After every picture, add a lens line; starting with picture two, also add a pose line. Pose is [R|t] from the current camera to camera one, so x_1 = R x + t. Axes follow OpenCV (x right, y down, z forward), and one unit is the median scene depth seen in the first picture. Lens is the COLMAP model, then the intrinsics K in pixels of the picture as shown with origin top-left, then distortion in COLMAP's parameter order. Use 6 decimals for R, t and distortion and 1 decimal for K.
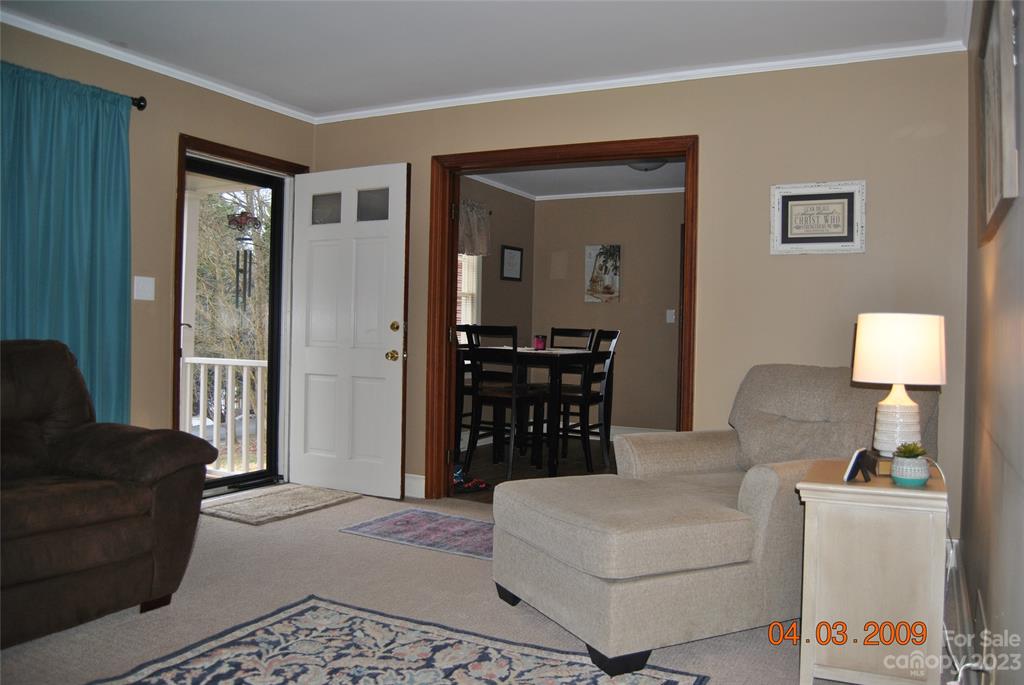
lens RADIAL K [[809.6, 0, 510.0], [0, 809.6, 339.2], [0, 0, 1]] dist [-0.081424, 0.013755]
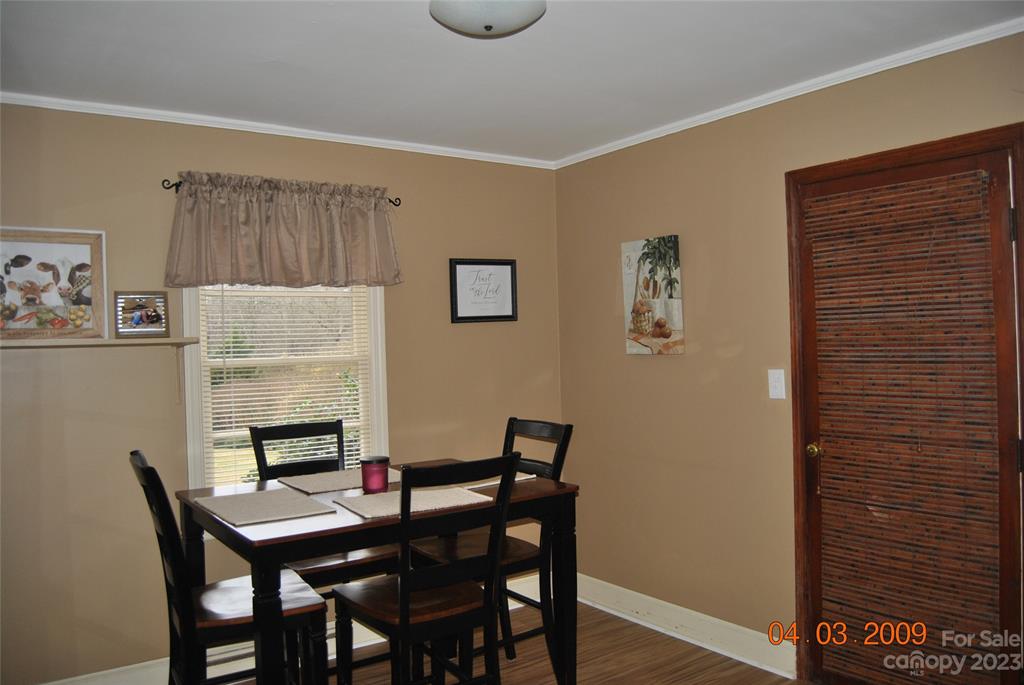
lens RADIAL K [[809.6, 0, 511.8], [0, 809.6, 343.3], [0, 0, 1]] dist [-0.081424, 0.013755]
pose [[0.904413, -0.049274, -0.423803, 0.245239], [0.044440, 0.998785, -0.021290, -0.045932], [0.424338, 0.000421, 0.905504, 0.520495]]
